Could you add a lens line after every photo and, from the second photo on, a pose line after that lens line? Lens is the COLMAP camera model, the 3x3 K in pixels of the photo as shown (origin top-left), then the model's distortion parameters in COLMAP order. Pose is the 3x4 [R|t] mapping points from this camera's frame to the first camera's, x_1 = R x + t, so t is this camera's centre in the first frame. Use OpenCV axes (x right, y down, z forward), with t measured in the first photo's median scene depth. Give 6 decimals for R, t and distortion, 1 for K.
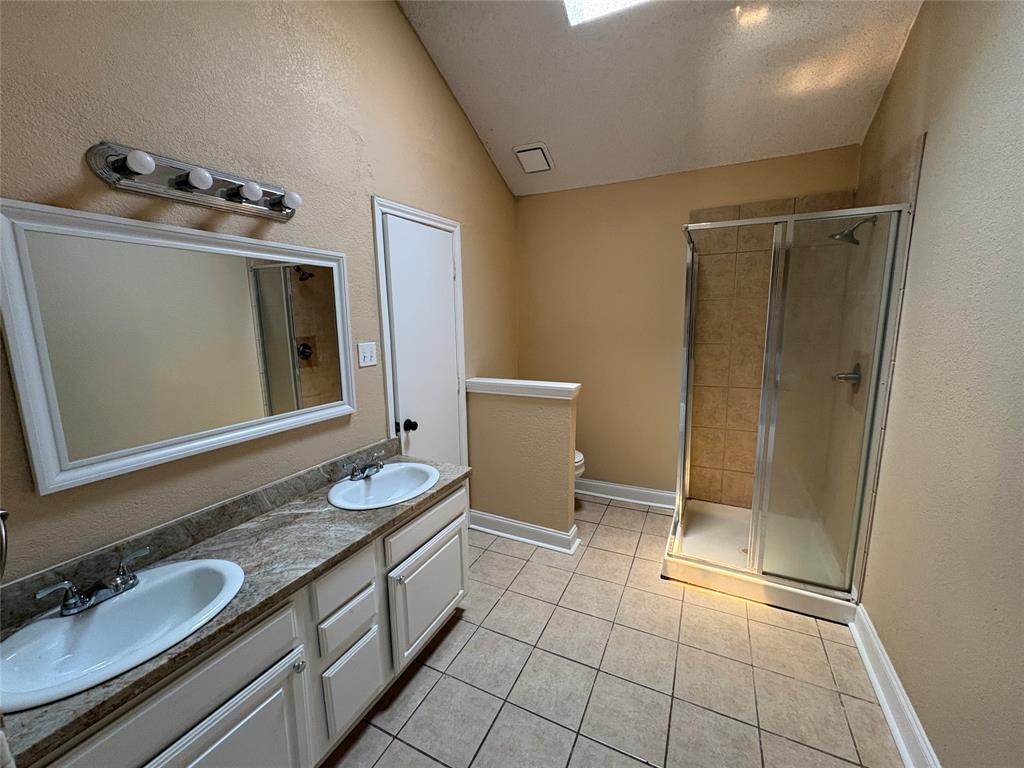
lens RADIAL K [[413.8, 0, 513.6], [0, 413.8, 382.5], [0, 0, 1]] dist [-0.000805, -0.000014]
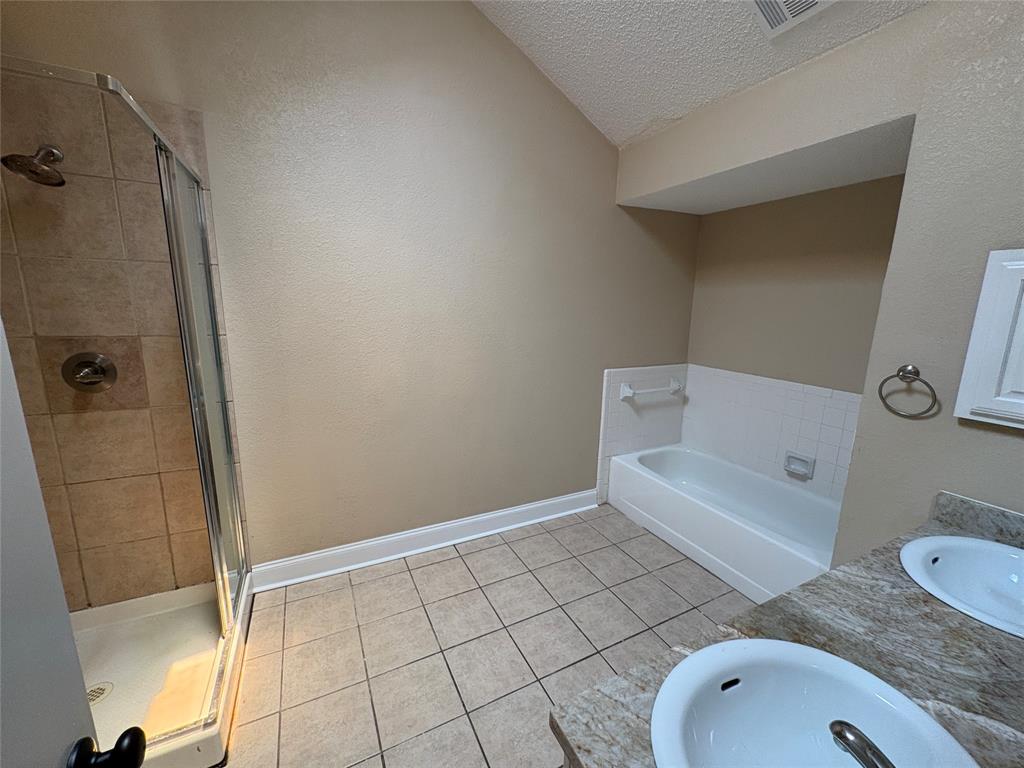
lens RADIAL K [[413.8, 0, 512.3], [0, 413.8, 383.1], [0, 0, 1]] dist [-0.000805, -0.000014]
pose [[-0.800608, -0.113496, 0.588342, -0.323612], [0.090914, 0.947520, 0.306498, -0.213789], [-0.592251, 0.298873, -0.748273, 1.552721]]
